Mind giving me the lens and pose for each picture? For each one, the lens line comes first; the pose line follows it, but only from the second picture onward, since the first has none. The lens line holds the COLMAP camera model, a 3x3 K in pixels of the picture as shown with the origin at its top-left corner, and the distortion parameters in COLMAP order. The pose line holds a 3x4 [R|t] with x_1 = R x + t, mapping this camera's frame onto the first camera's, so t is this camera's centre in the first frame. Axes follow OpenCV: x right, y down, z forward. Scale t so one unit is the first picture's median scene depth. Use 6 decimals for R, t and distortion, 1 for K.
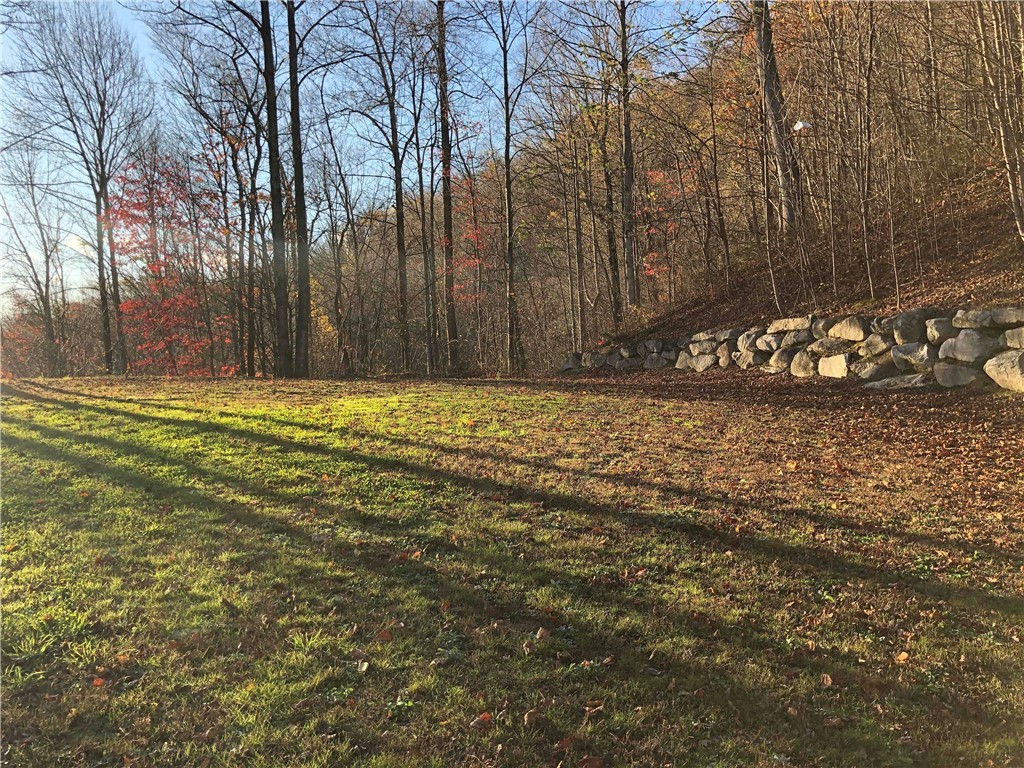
lens RADIAL K [[833.5, 0, 511.3], [0, 833.5, 380.7], [0, 0, 1]] dist [-0.000687, 0.003582]
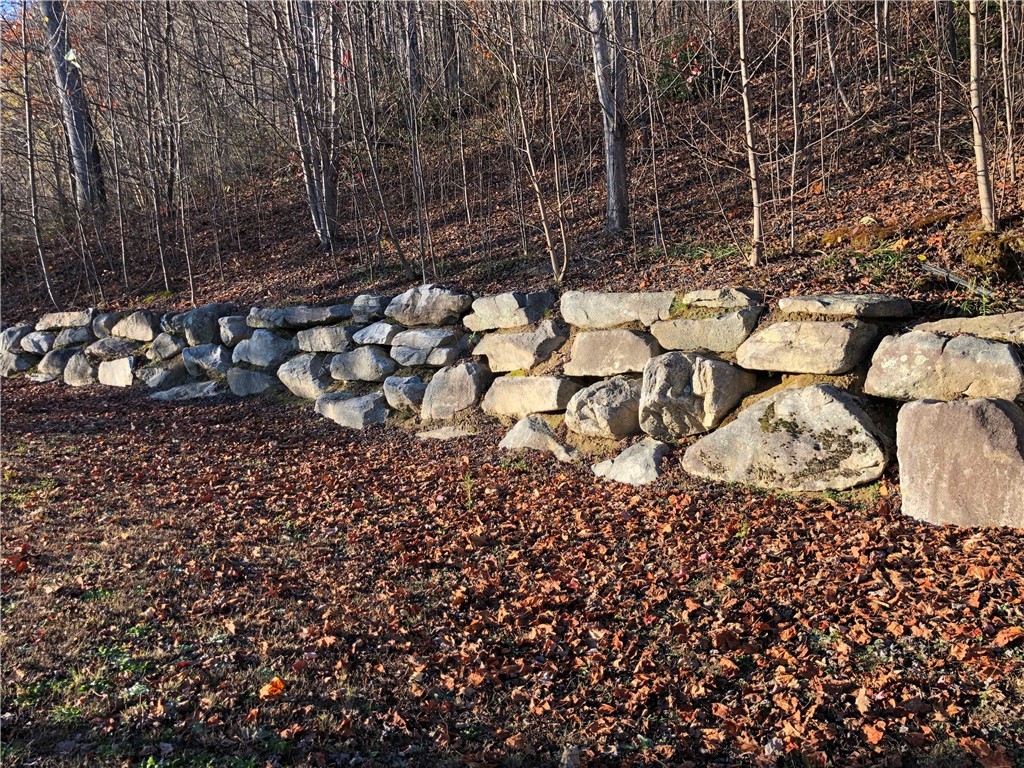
lens RADIAL K [[833.5, 0, 511.7], [0, 833.5, 382.4], [0, 0, 1]] dist [-0.000687, 0.003582]
pose [[0.734397, -0.030304, 0.678043, 0.122511], [0.025421, 0.999530, 0.017138, -0.012040], [-0.678244, 0.004651, 0.734822, 0.148763]]
